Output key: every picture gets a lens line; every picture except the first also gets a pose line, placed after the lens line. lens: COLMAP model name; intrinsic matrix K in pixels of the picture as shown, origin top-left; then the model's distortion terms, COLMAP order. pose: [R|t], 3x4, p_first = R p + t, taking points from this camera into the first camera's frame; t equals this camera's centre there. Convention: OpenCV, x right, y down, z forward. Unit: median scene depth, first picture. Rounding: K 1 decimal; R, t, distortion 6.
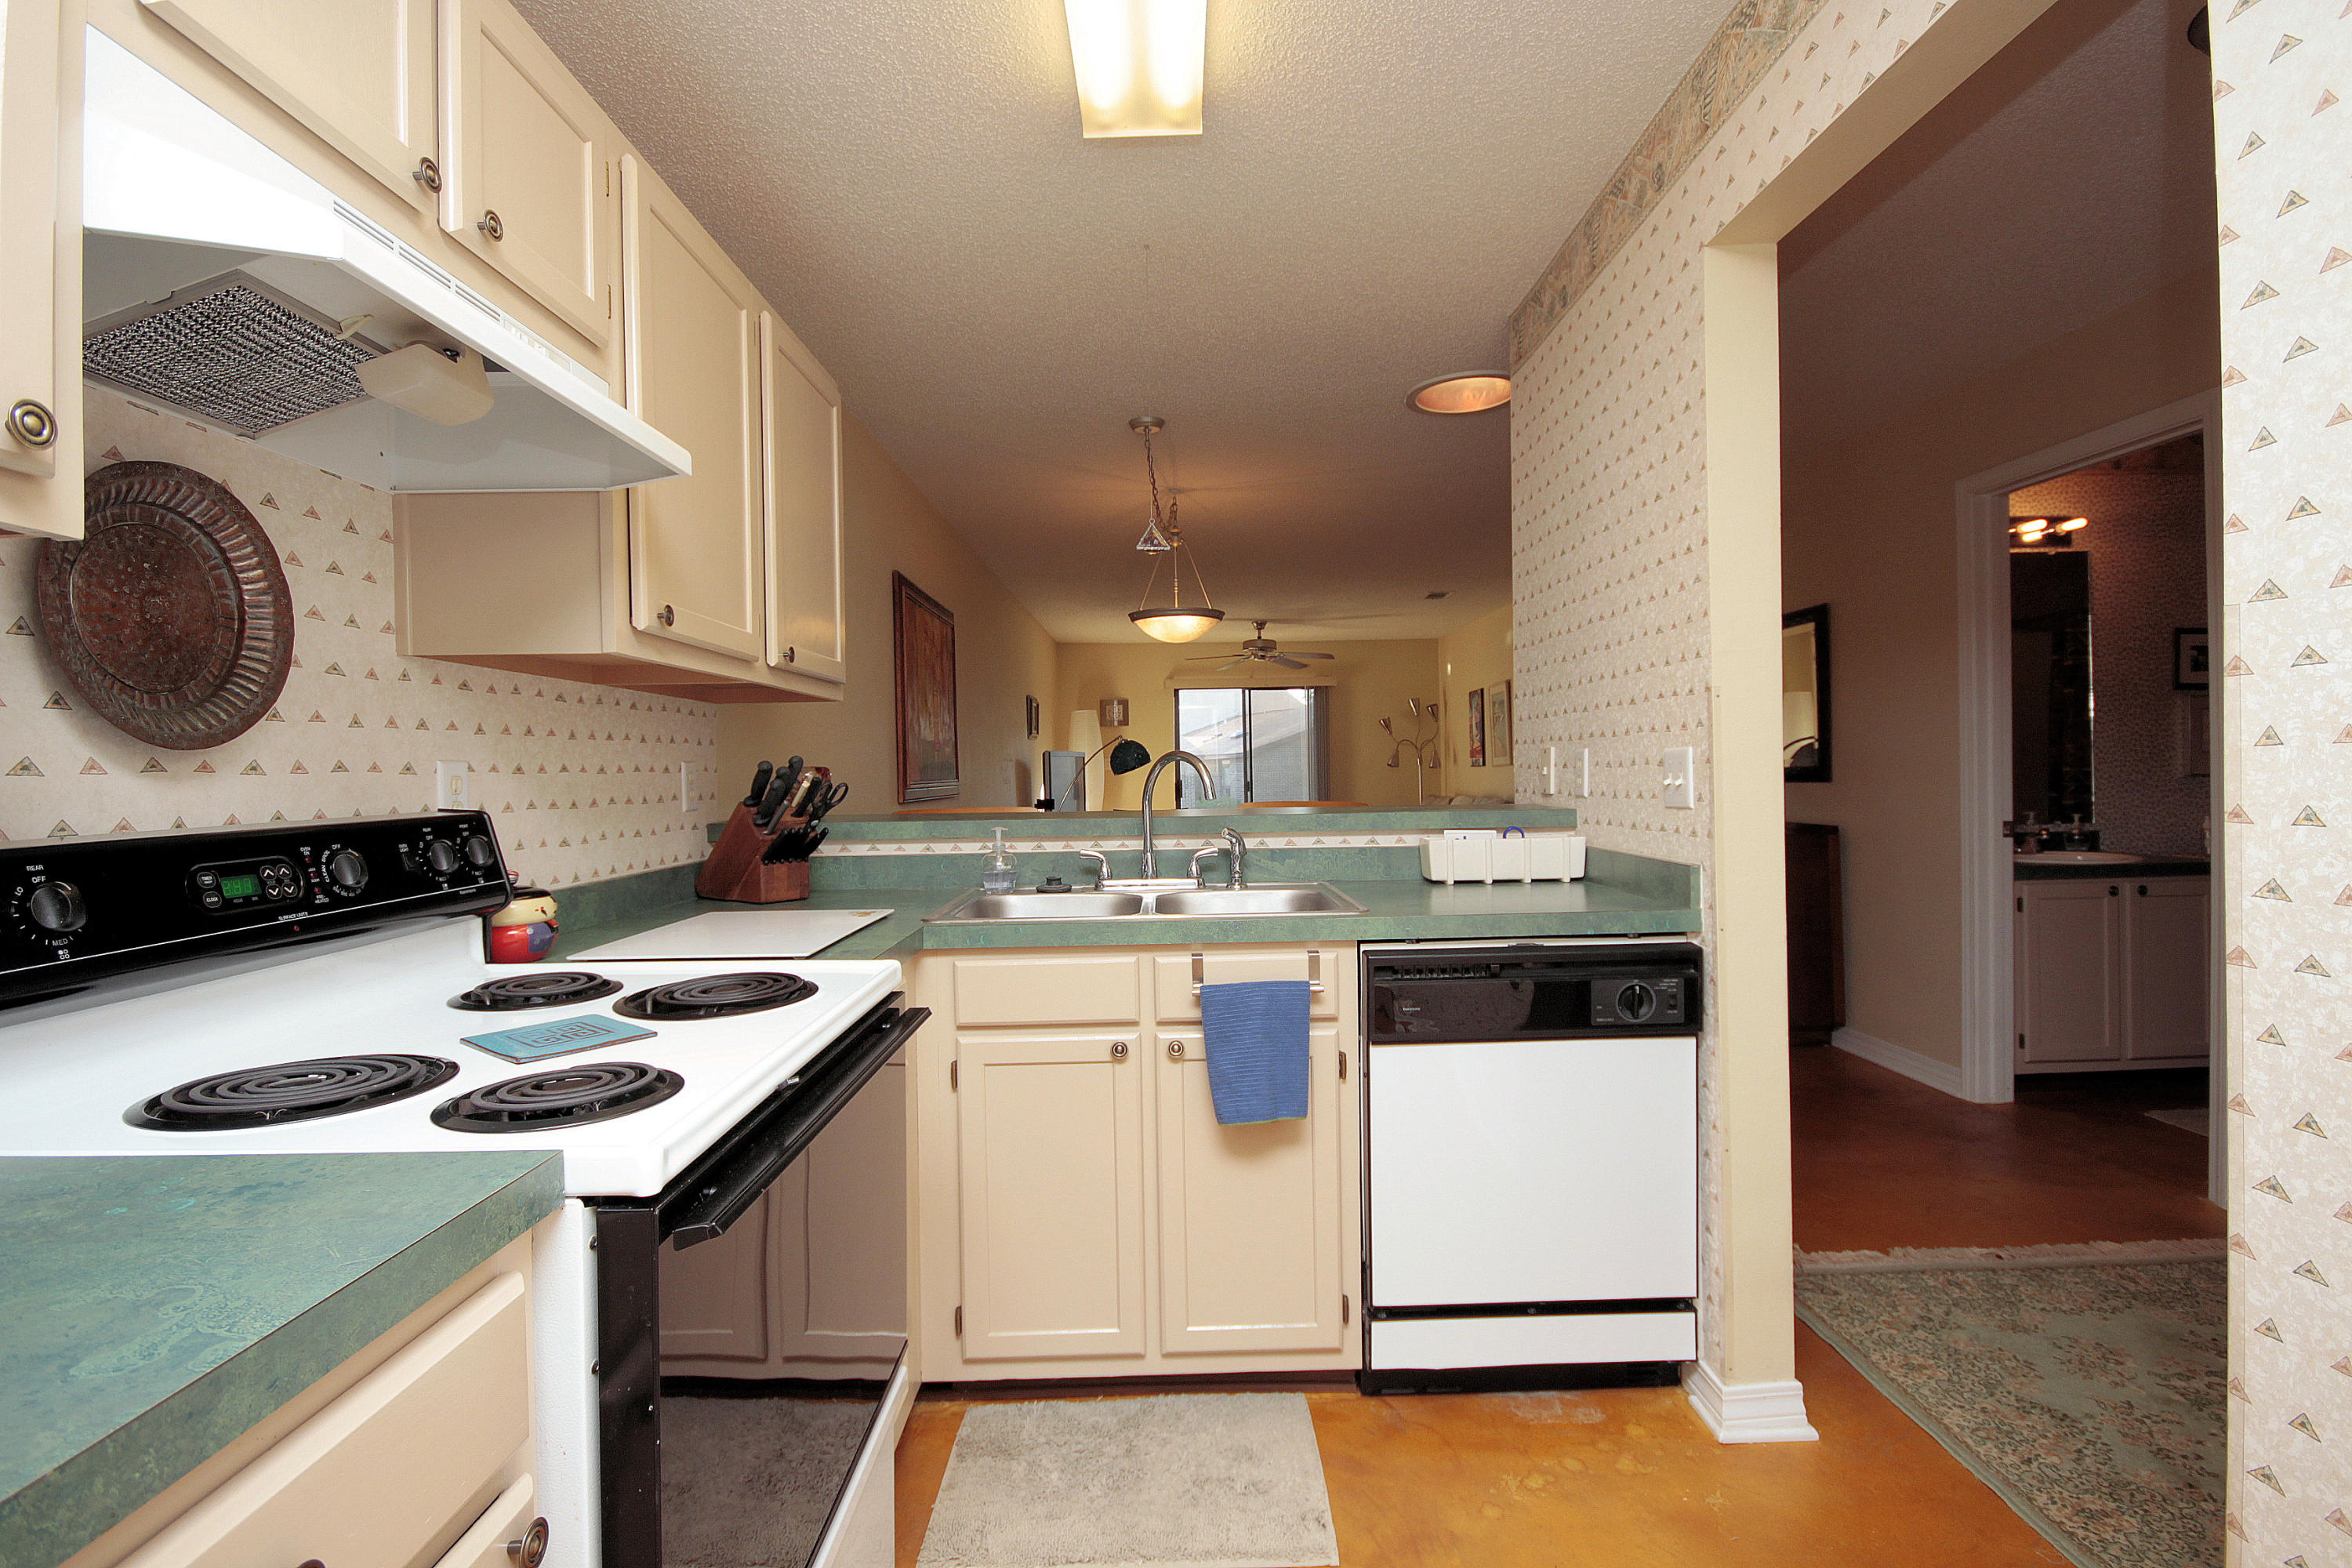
lens RADIAL K [[1105.0, 0, 1184.4], [0, 1105.0, 775.3], [0, 0, 1]] dist [0.002467, 0.000110]
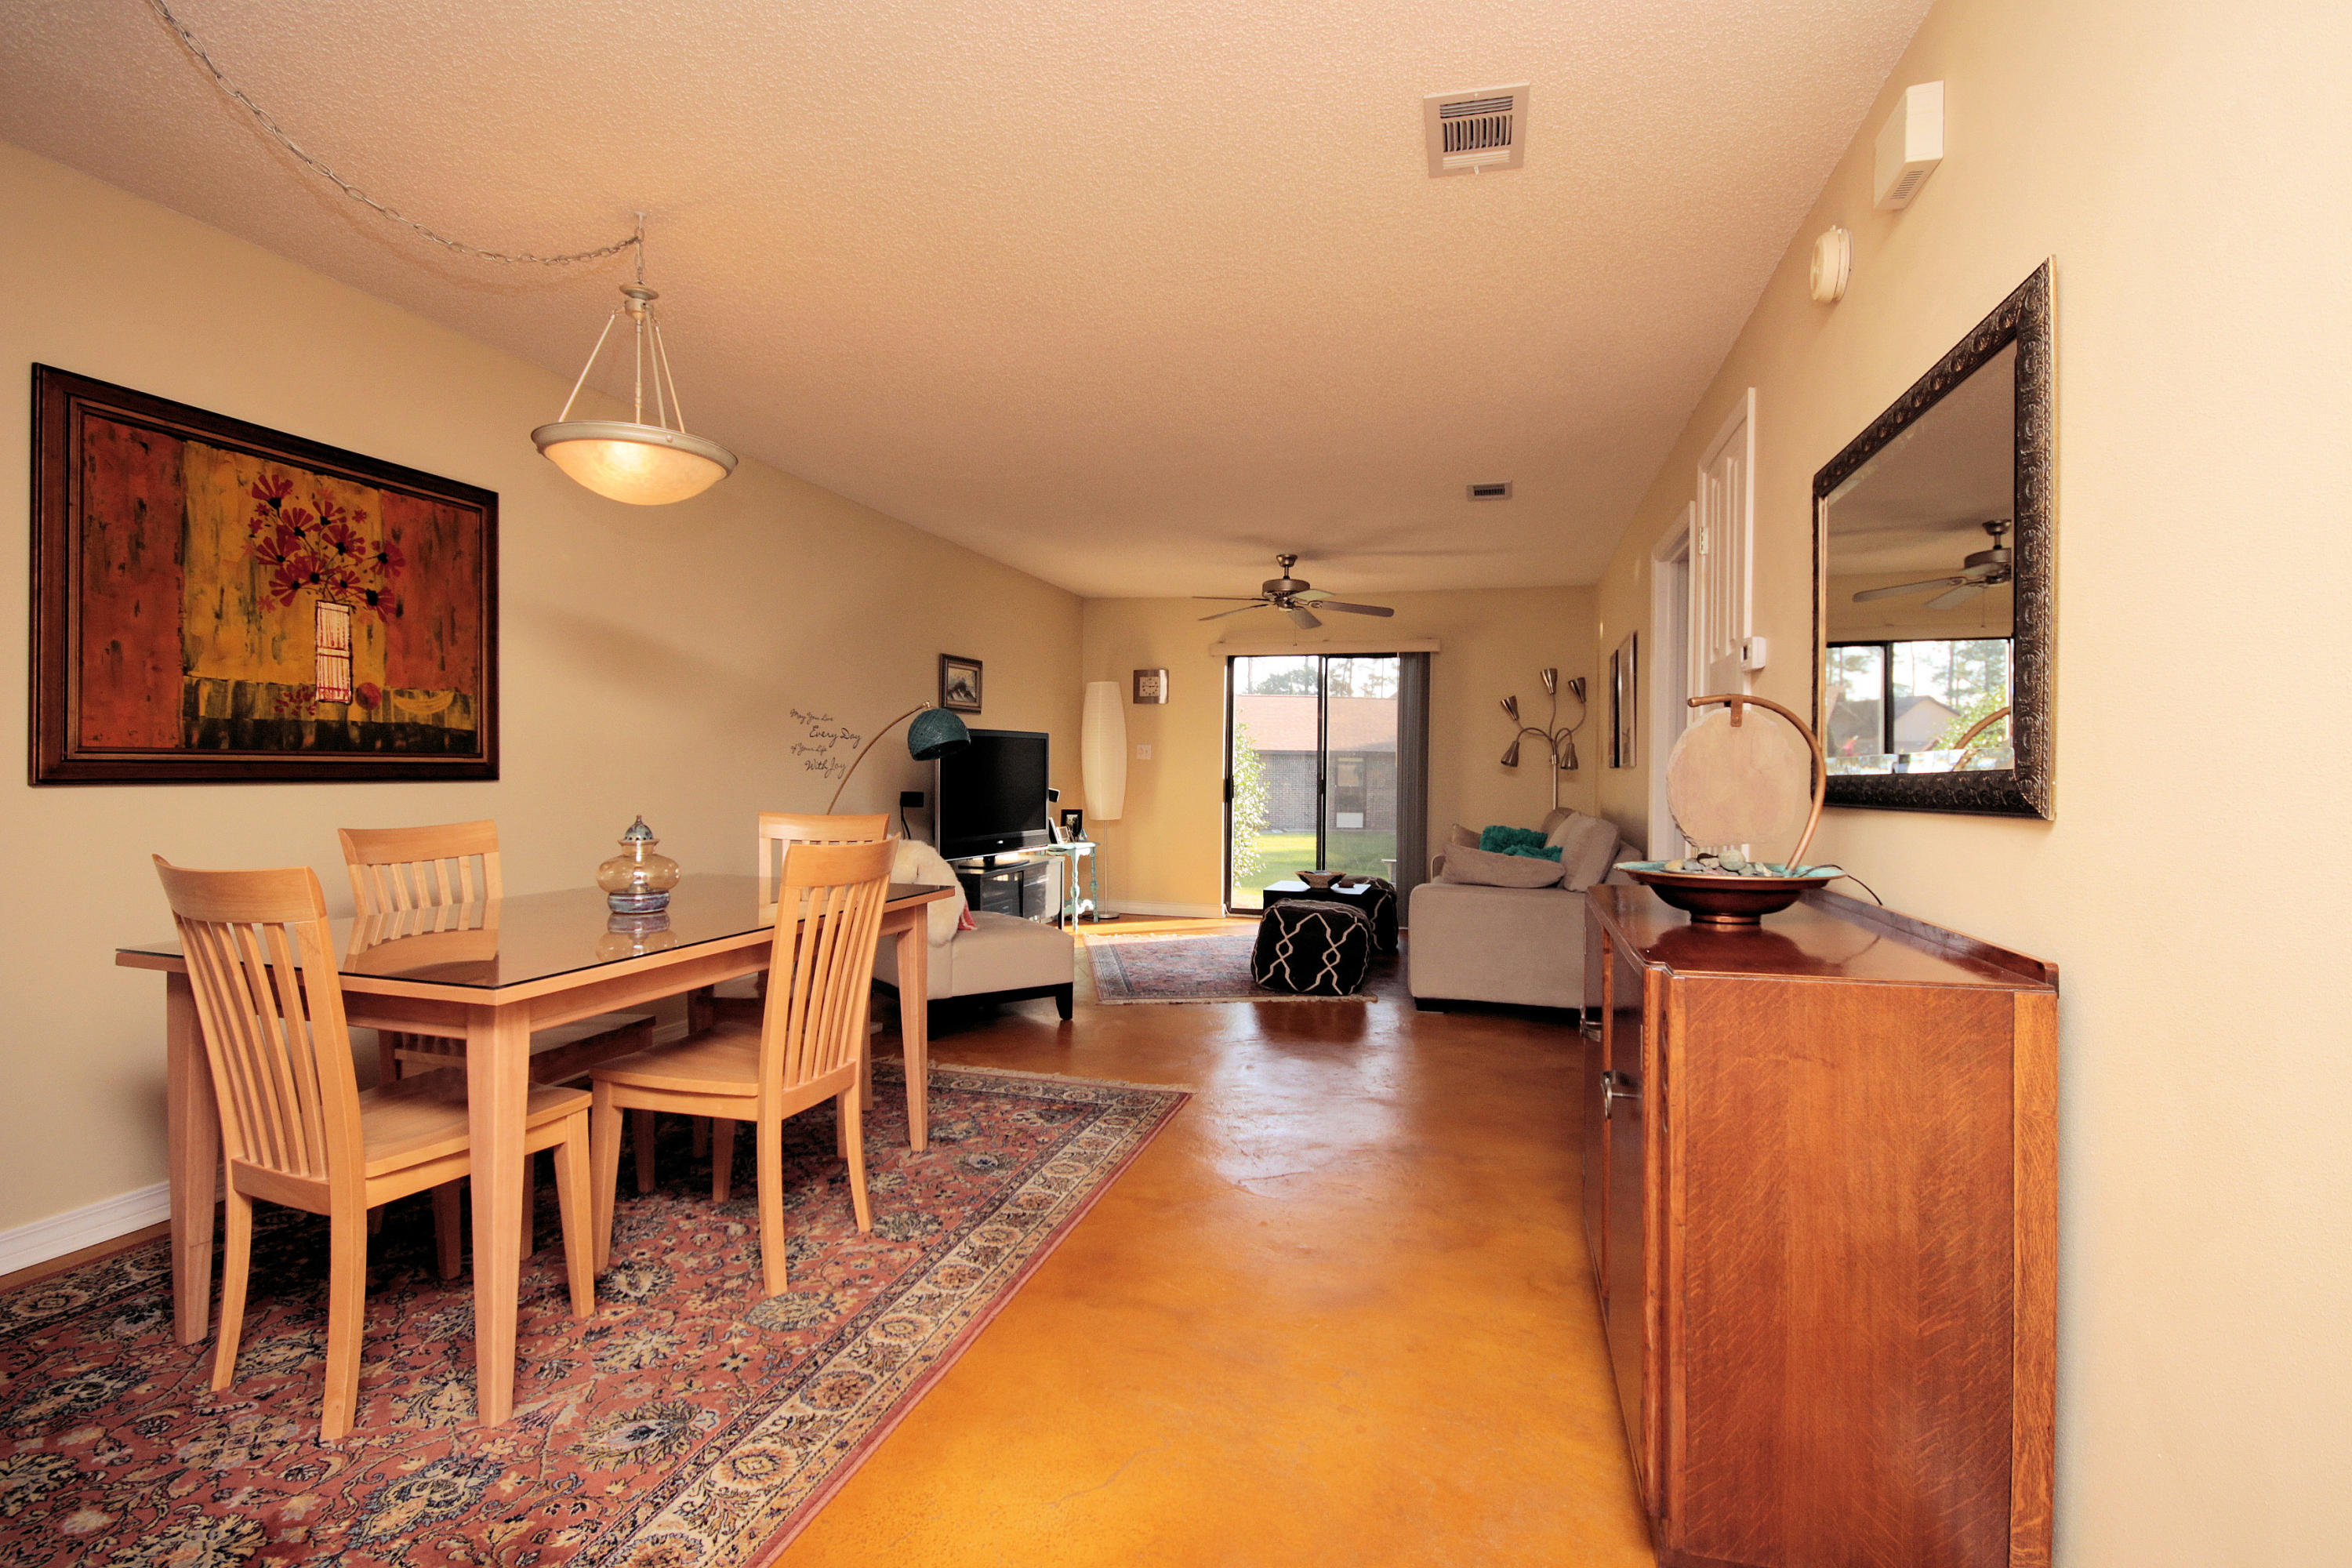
lens RADIAL K [[1105.0, 0, 1184.4], [0, 1105.0, 775.3], [0, 0, 1]] dist [0.002467, 0.000110]
pose [[0.961147, 0.024901, -0.274912, 0.907956], [-0.023504, 0.999689, 0.008375, -0.007550], [0.275035, -0.001589, 0.961433, 1.309828]]
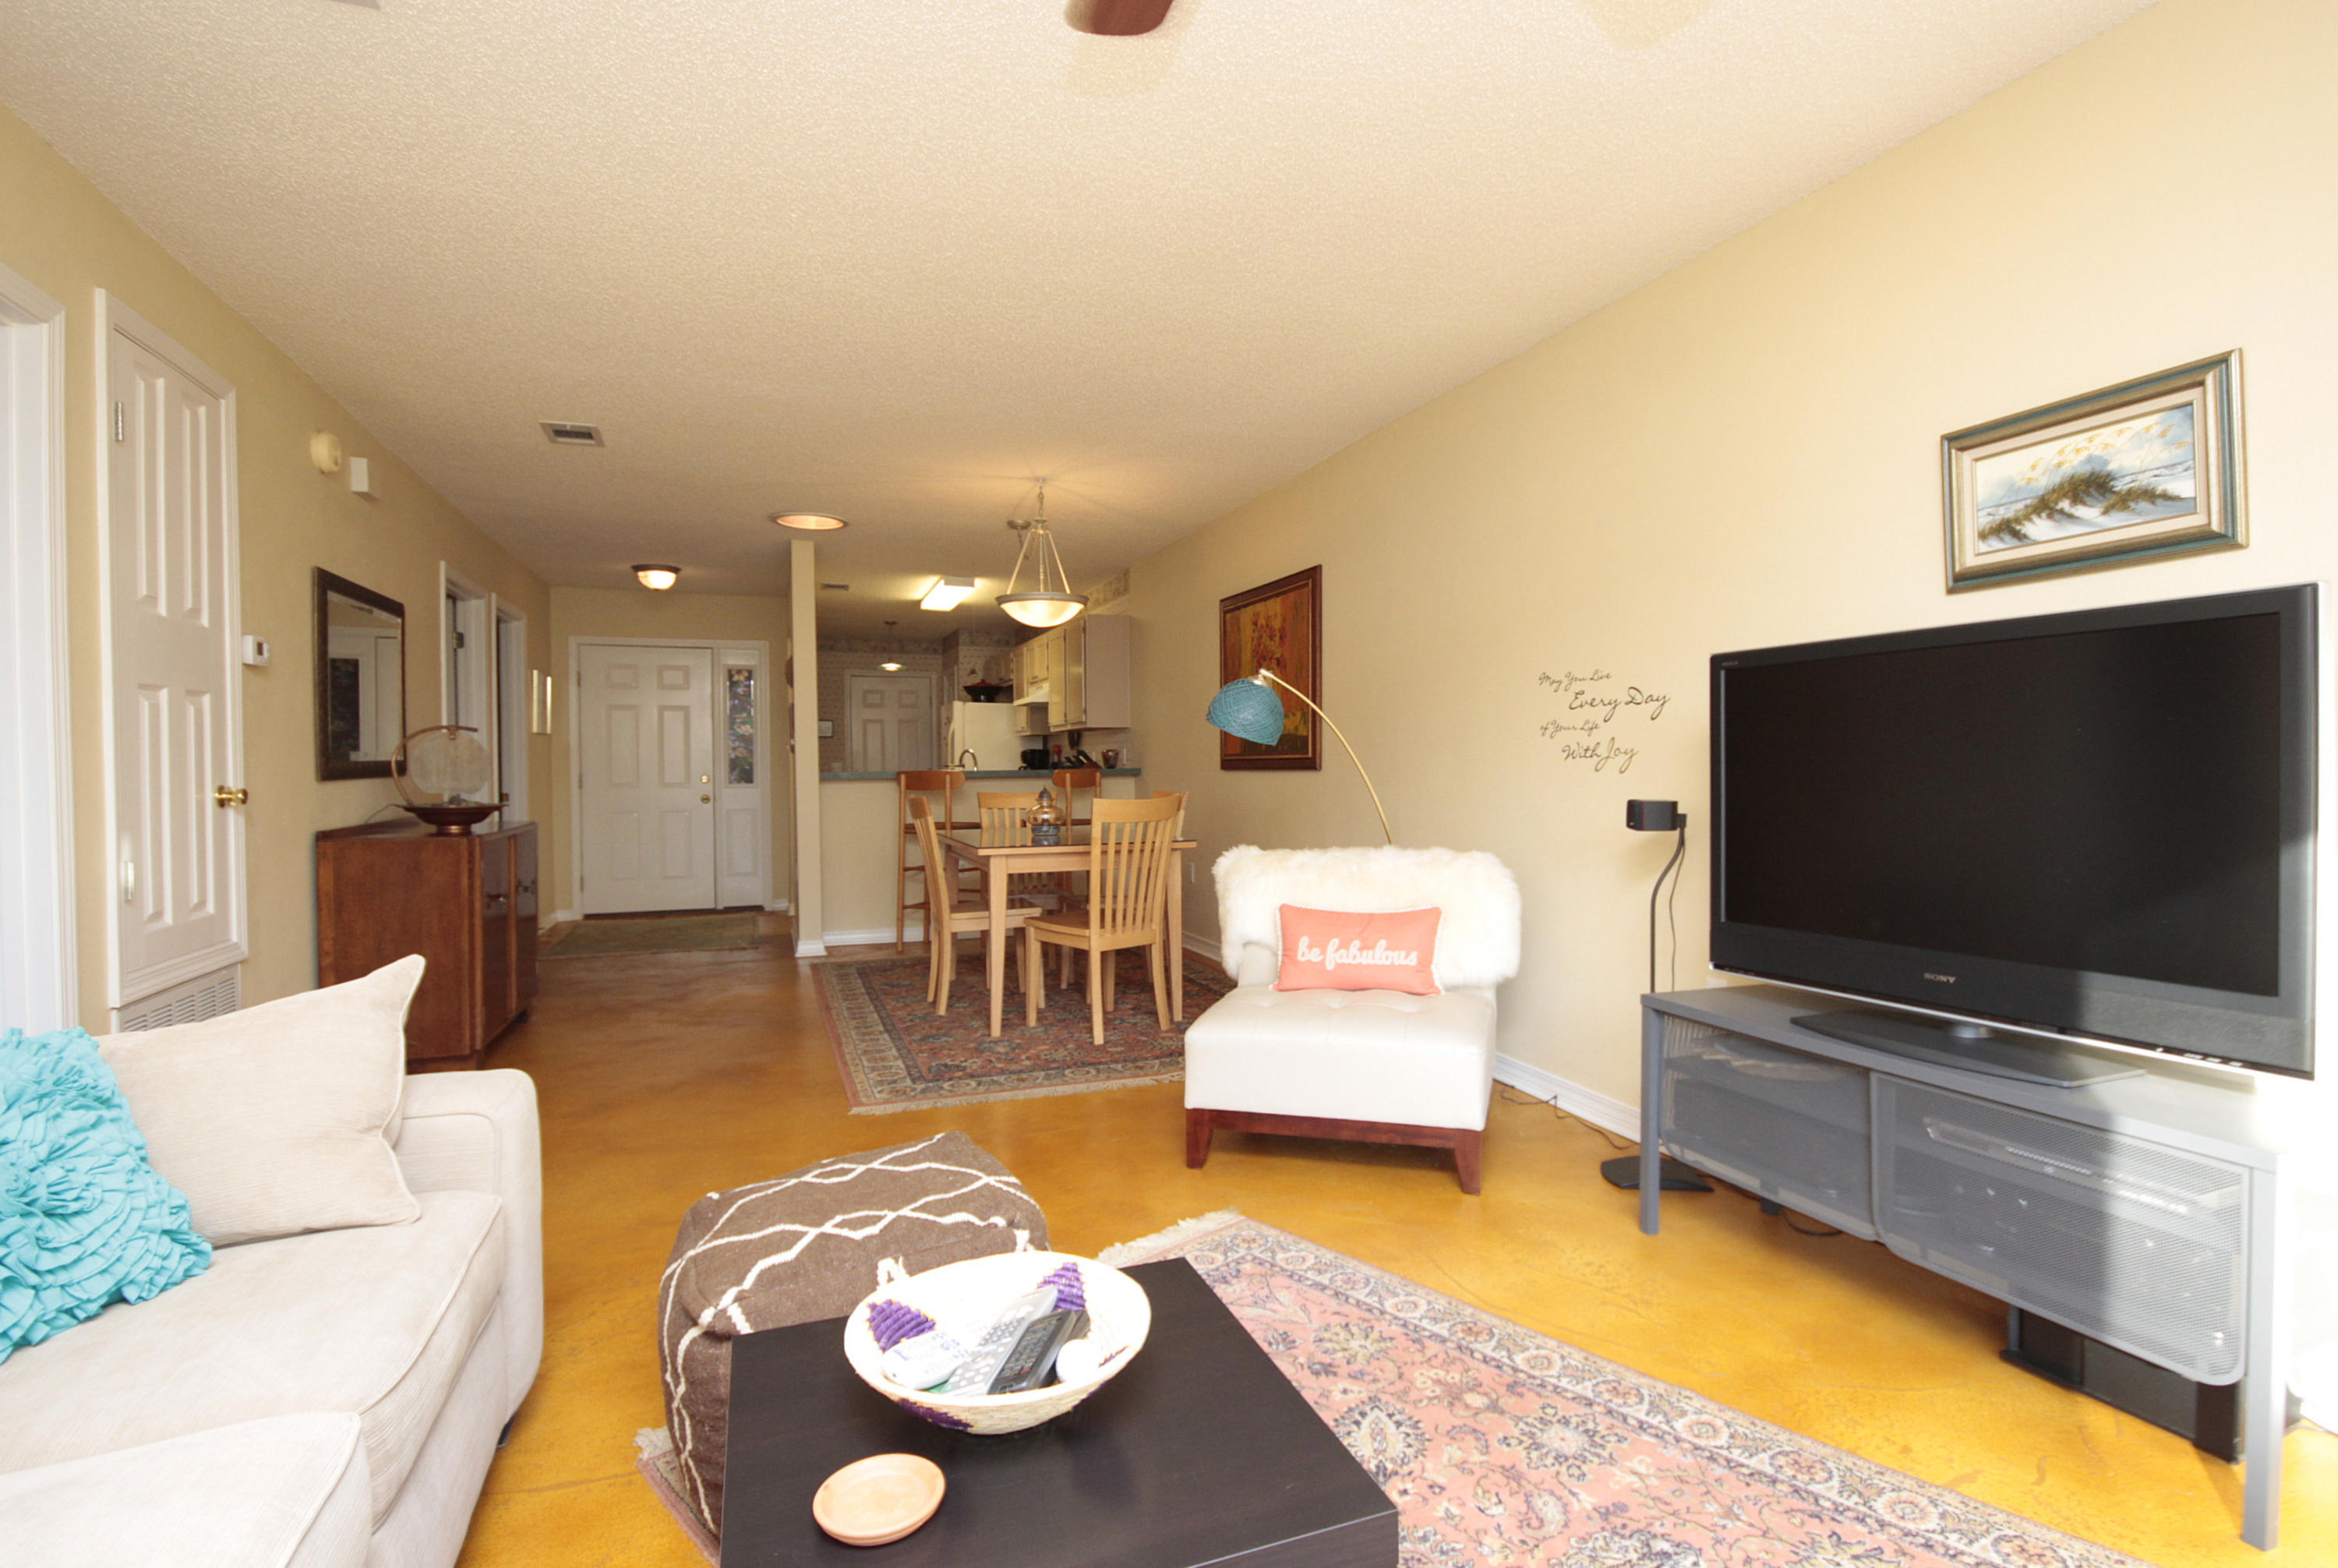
lens RADIAL K [[1161.1, 0, 1210.0], [0, 1161.1, 795.5], [0, 0, 1]] dist [-0.001368, 0.000591]
pose [[-0.934574, 0.029769, -0.354521, 0.569006], [0.019655, 0.999291, 0.032098, 0.007466], [0.355225, 0.023030, -0.934497, 4.578497]]
